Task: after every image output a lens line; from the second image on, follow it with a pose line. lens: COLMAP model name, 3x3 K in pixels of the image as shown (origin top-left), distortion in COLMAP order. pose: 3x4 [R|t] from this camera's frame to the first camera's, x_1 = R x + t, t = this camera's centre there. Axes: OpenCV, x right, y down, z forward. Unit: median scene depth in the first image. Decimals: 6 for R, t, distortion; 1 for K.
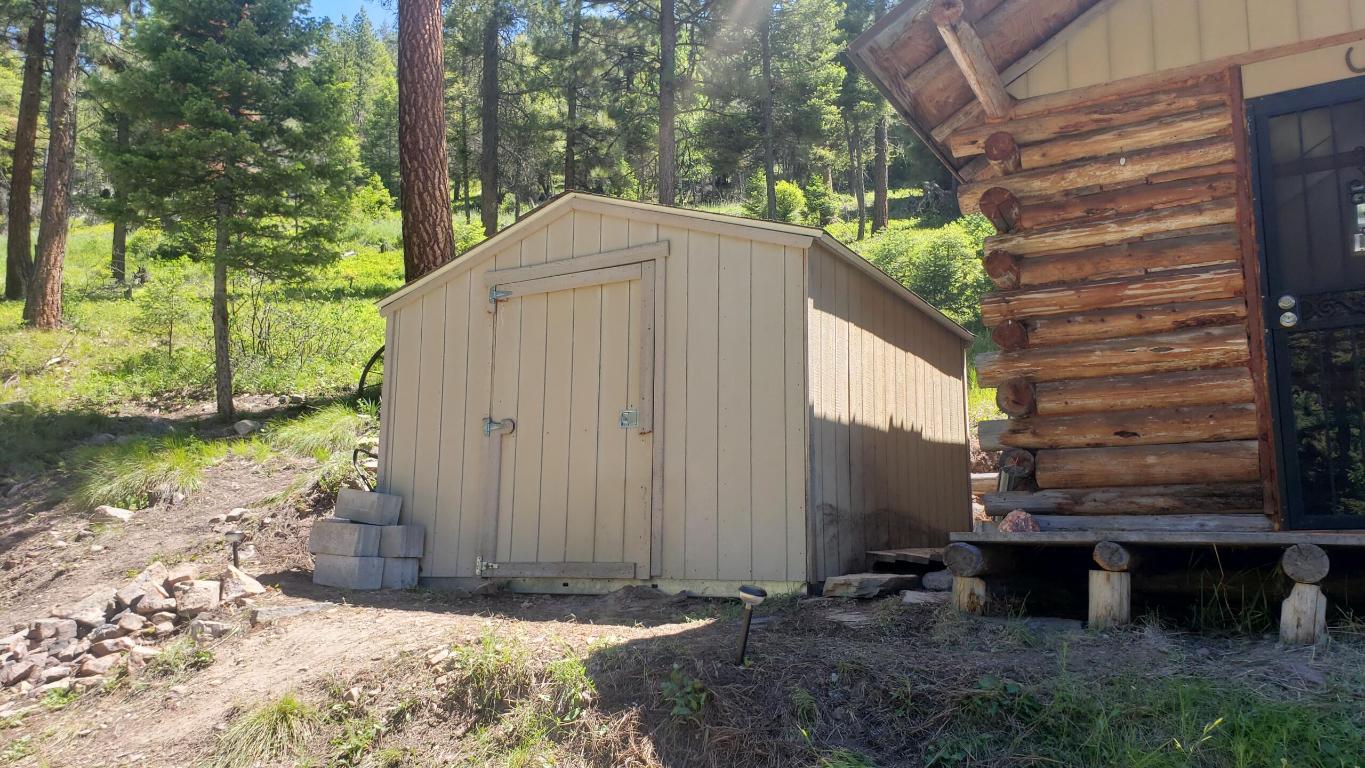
lens RADIAL K [[1058.6, 0, 671.6], [0, 1058.6, 410.8], [0, 0, 1]] dist [0.045926, -0.051848]
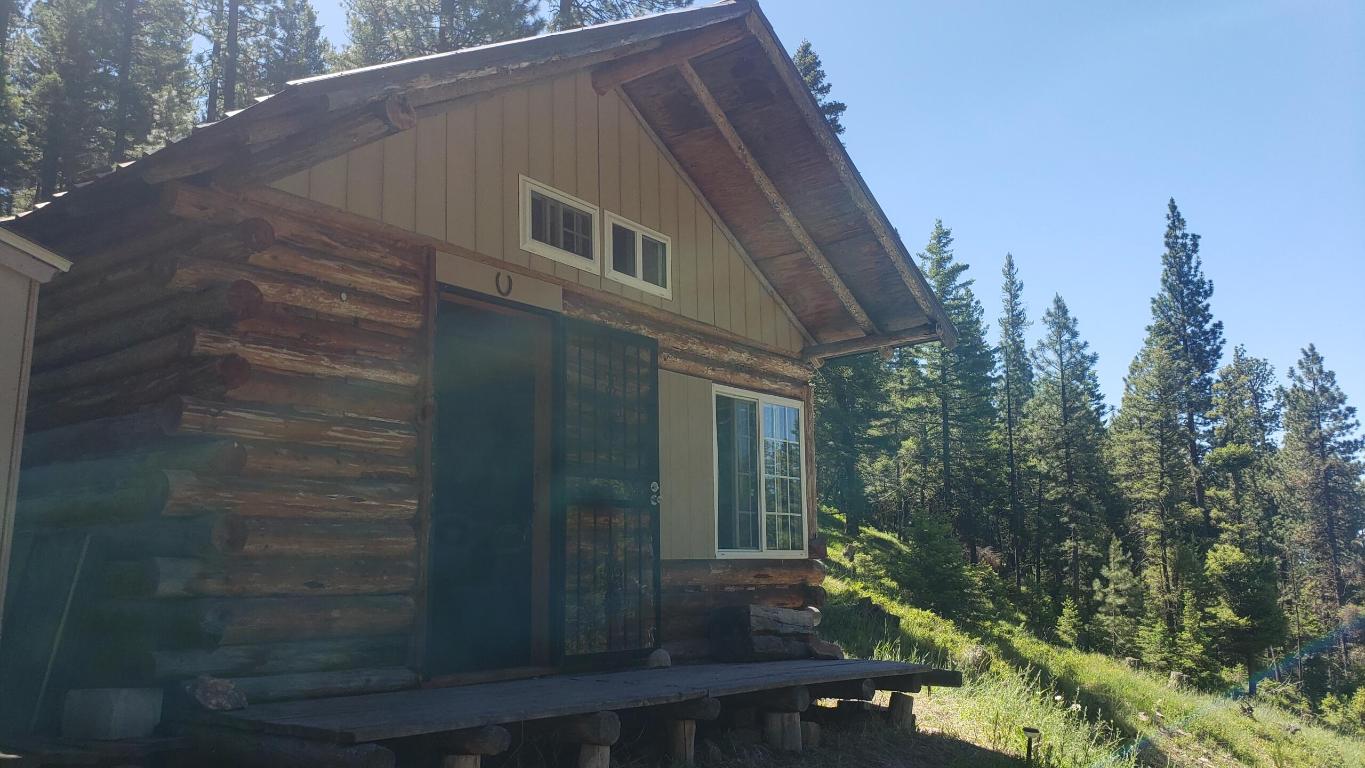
lens RADIAL K [[1058.6, 0, 686.6], [0, 1058.6, 389.6], [0, 0, 1]] dist [0.045926, -0.051848]
pose [[0.153807, 0.174462, 0.972577, -0.454485], [-0.132333, 0.979059, -0.154698, -0.043778], [-0.979199, -0.104910, 0.173674, 0.523767]]
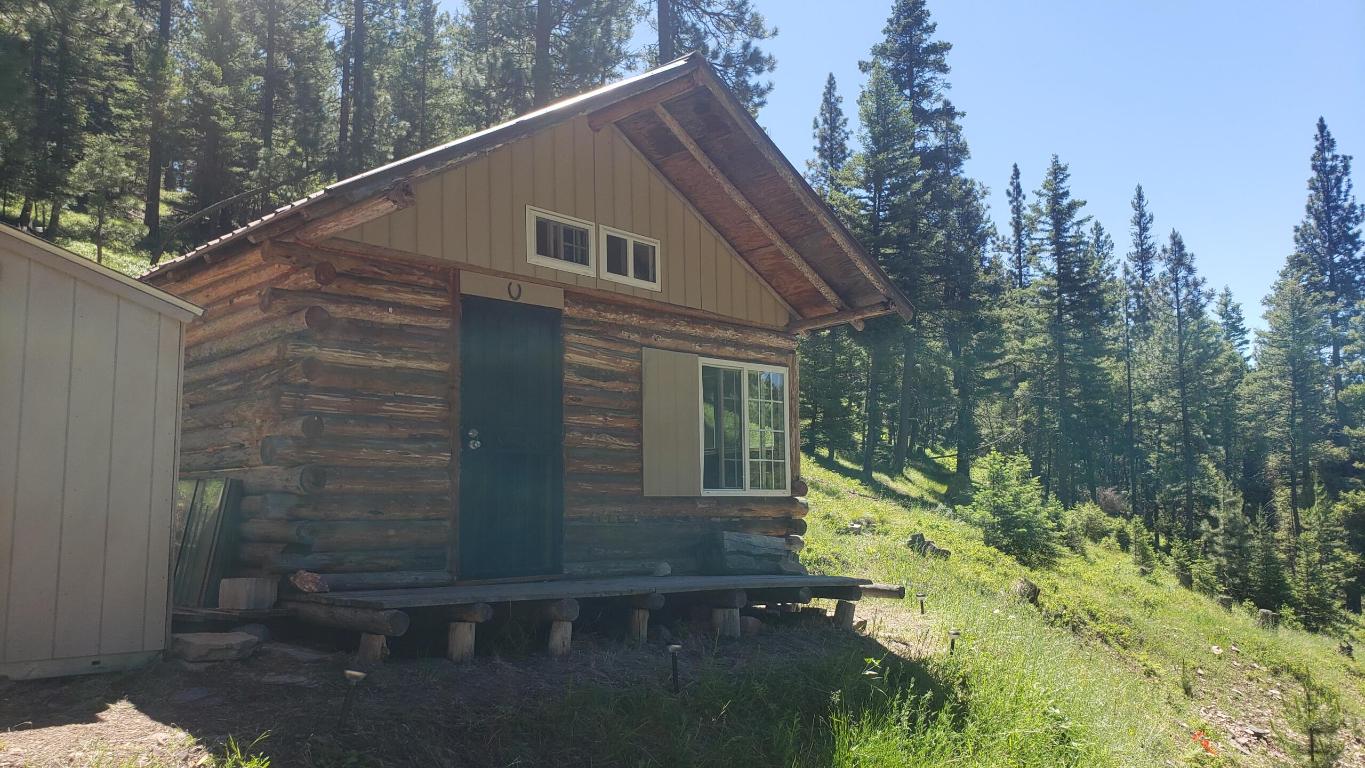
lens RADIAL K [[1058.6, 0, 668.7], [0, 1058.6, 407.0], [0, 0, 1]] dist [0.045926, -0.051848]
pose [[0.293723, 0.103334, 0.950289, -0.750483], [-0.128608, 0.989373, -0.067833, -0.066155], [-0.947199, -0.102291, 0.303891, 0.243100]]
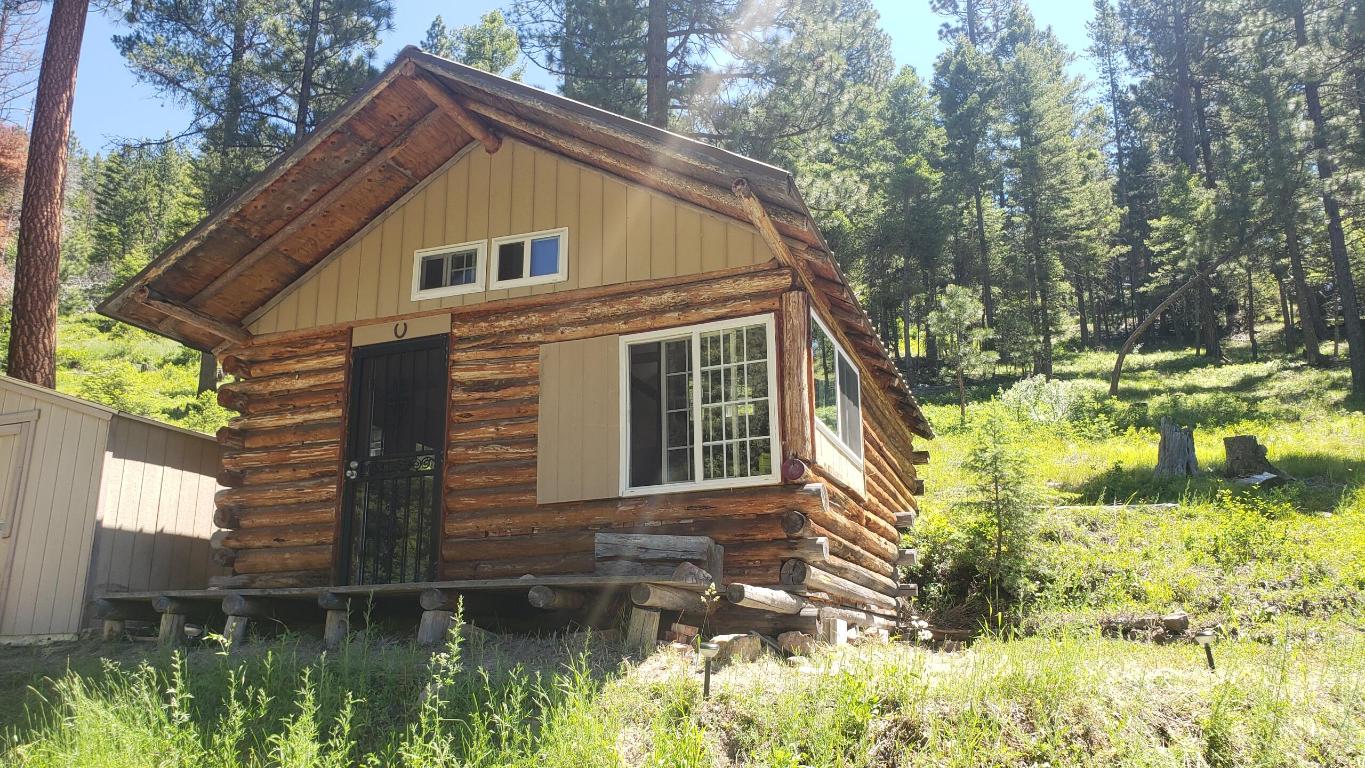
lens RADIAL K [[1058.6, 0, 684.2], [0, 1058.6, 428.9], [0, 0, 1]] dist [0.045926, -0.051848]
pose [[0.989301, 0.030881, 0.142585, 0.794811], [-0.016723, 0.994903, -0.099445, 0.003311], [-0.144930, 0.095996, 0.984774, -0.732532]]
